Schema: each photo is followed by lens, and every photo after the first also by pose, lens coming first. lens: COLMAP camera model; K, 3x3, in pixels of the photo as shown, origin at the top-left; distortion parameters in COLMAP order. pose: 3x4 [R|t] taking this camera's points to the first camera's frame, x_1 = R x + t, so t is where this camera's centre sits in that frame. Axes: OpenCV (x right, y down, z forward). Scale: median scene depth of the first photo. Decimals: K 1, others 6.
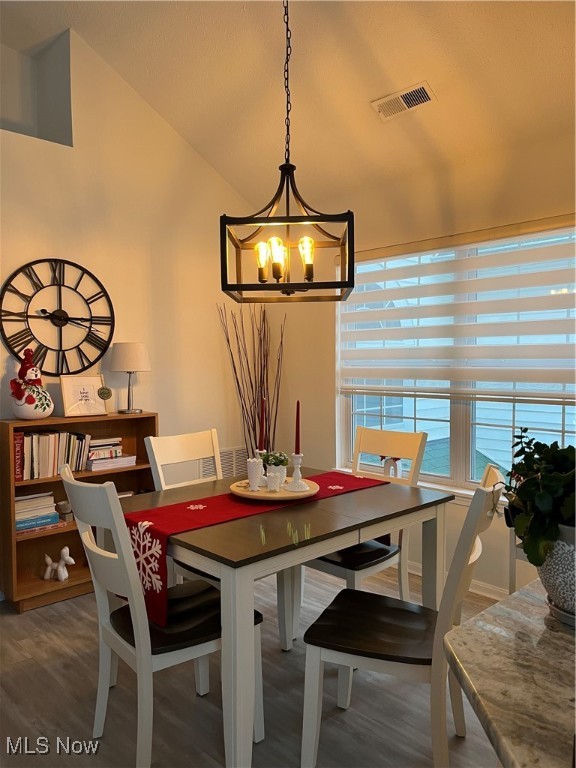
lens RADIAL K [[580.3, 0, 283.6], [0, 580.3, 392.9], [0, 0, 1]] dist [0.060847, -0.093755]
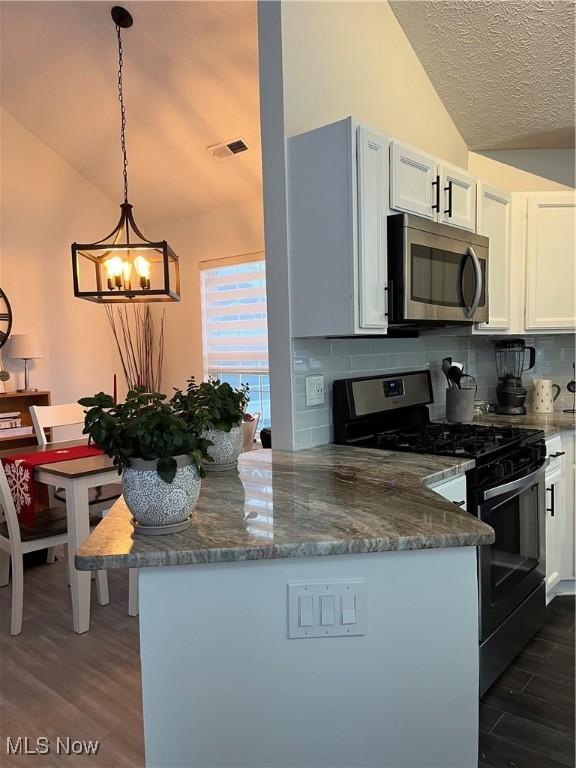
lens RADIAL K [[580.3, 0, 283.6], [0, 580.3, 392.9], [0, 0, 1]] dist [0.060847, -0.093755]
pose [[0.995108, -0.025448, 0.095459, 0.232759], [0.023682, 0.999528, 0.019582, 0.037050], [-0.095913, -0.017225, 0.995241, -0.417470]]
